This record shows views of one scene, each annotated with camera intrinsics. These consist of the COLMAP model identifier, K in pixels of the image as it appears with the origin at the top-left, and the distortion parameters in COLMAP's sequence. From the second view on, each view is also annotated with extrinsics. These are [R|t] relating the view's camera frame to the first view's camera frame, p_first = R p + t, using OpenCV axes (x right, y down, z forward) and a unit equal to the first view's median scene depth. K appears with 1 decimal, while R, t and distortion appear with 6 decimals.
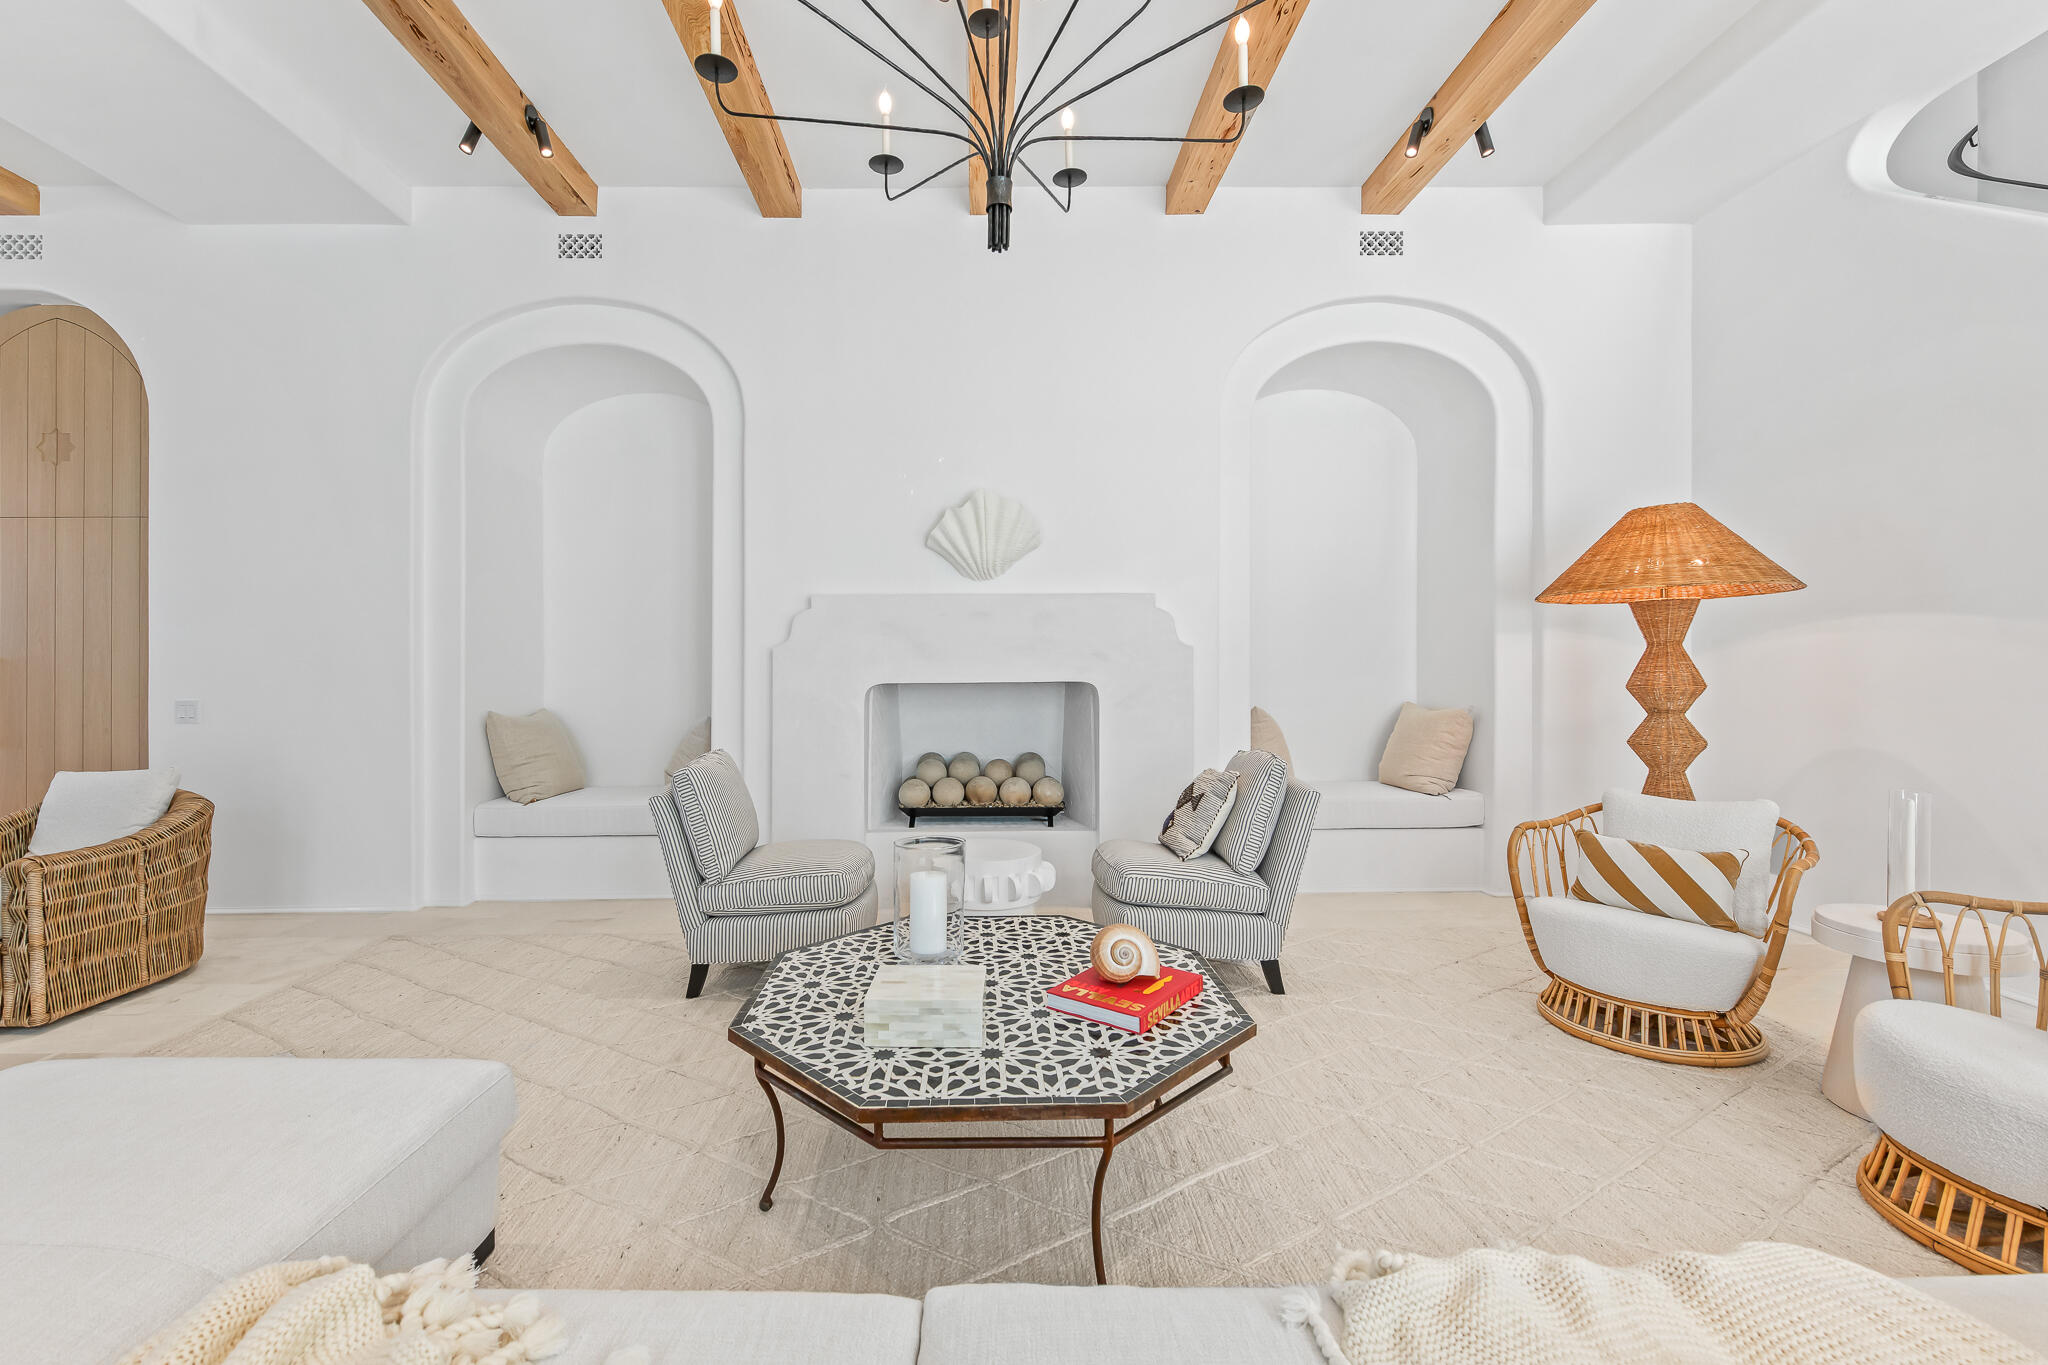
lens RADIAL K [[819.5, 0, 1024.0], [0, 819.5, 682.5], [0, 0, 1]] dist [0.000055, 0.000031]
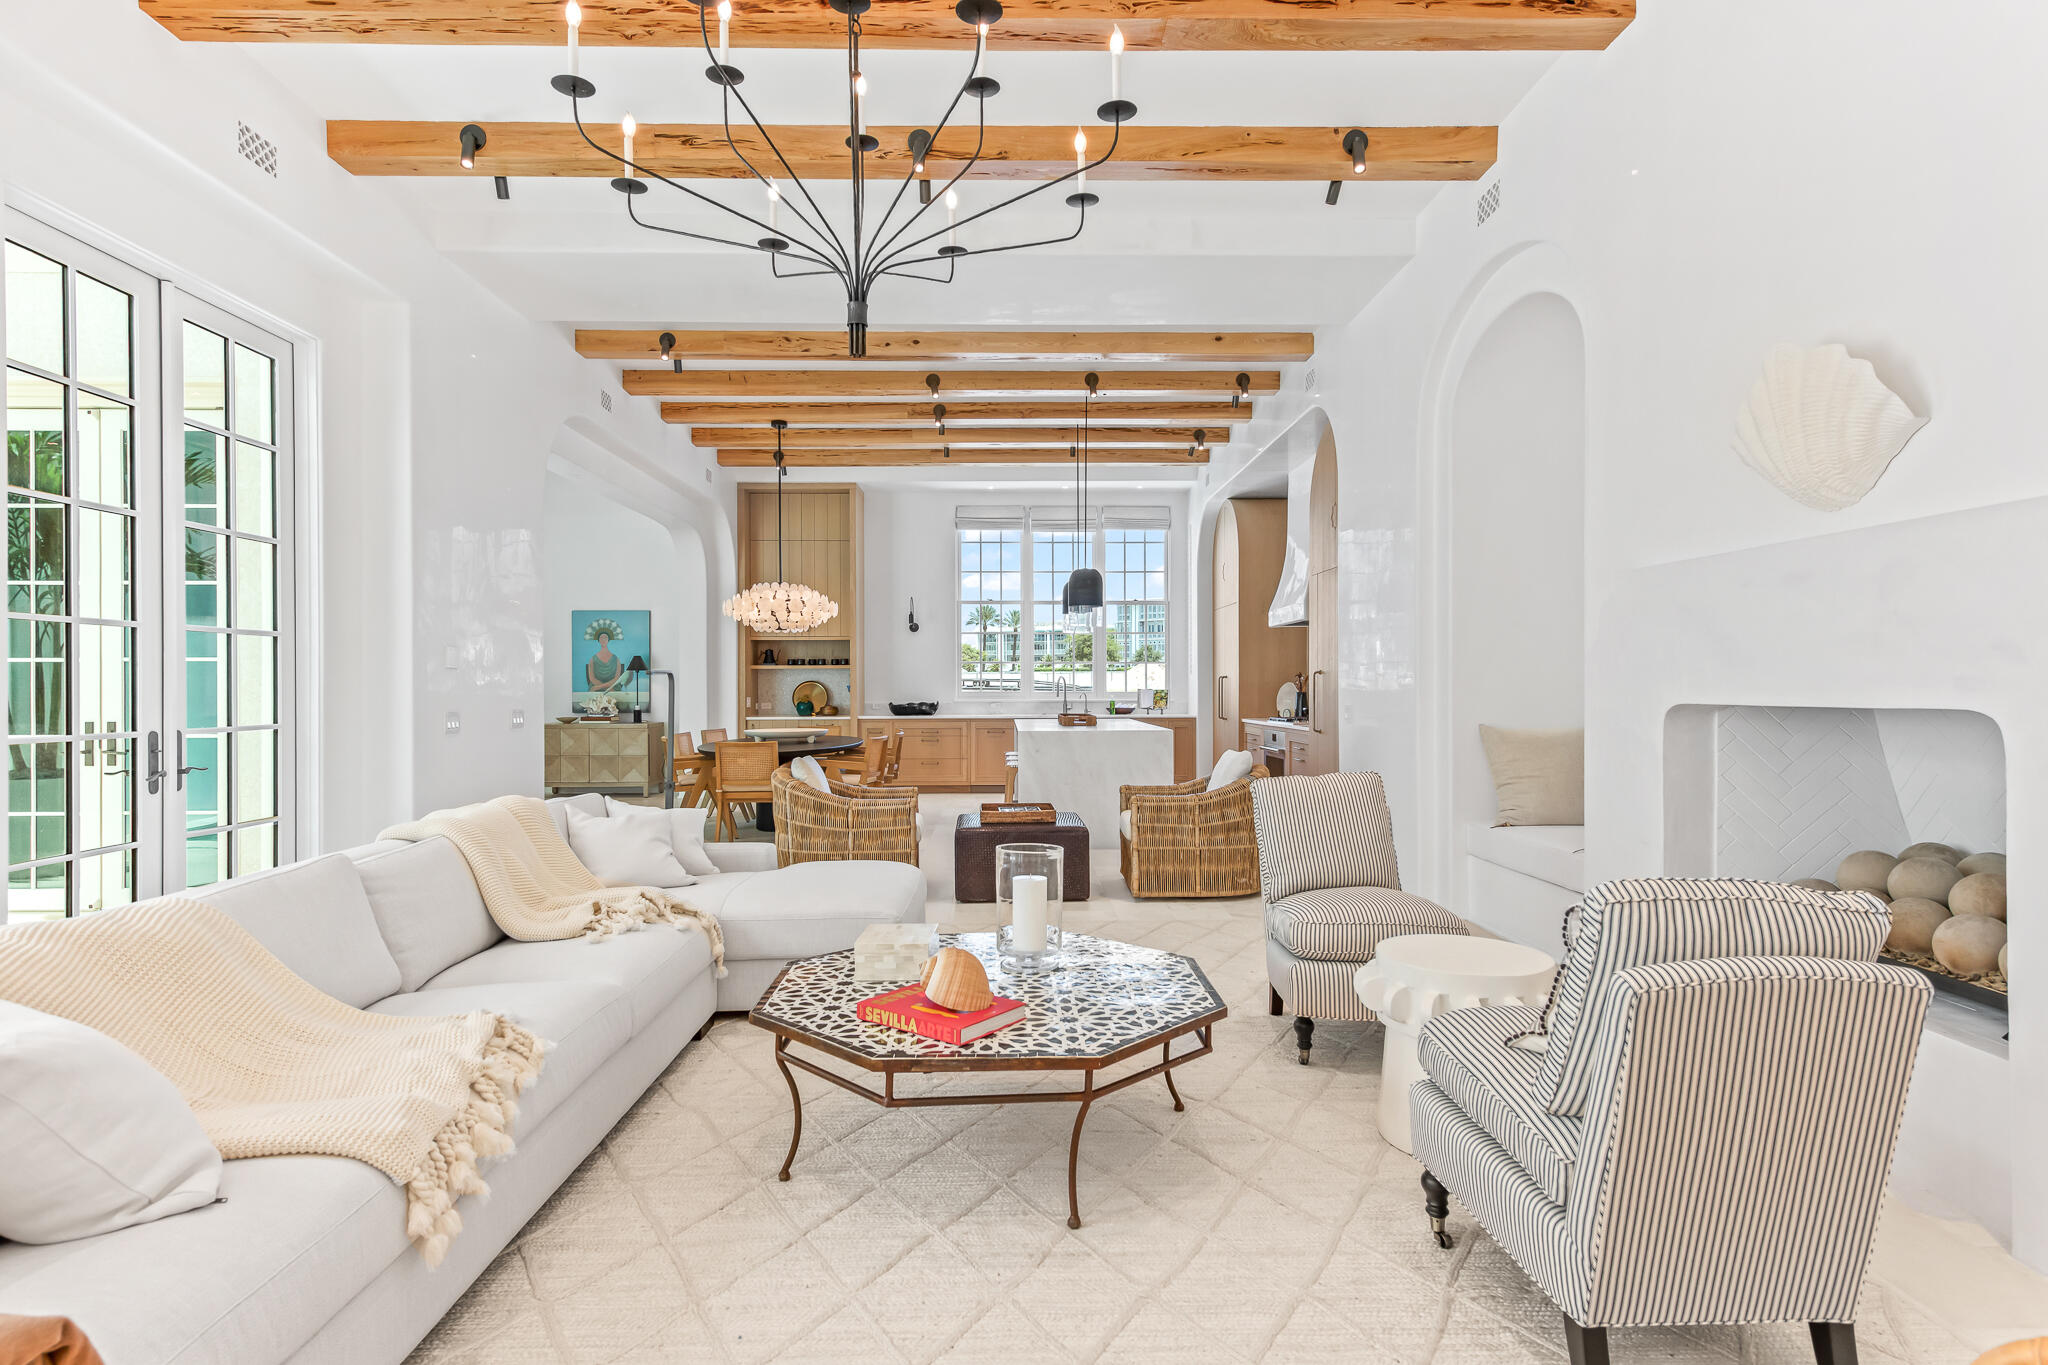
lens RADIAL K [[1115.1, 0, 1024.0], [0, 1115.1, 682.5], [0, 0, 1]] dist [0.001070, 0.000178]
pose [[-0.001002, 0.004389, -0.999990, 1.503826], [-0.004900, 0.999978, 0.004394, -0.034643], [0.999987, 0.004905, -0.000981, 1.106238]]
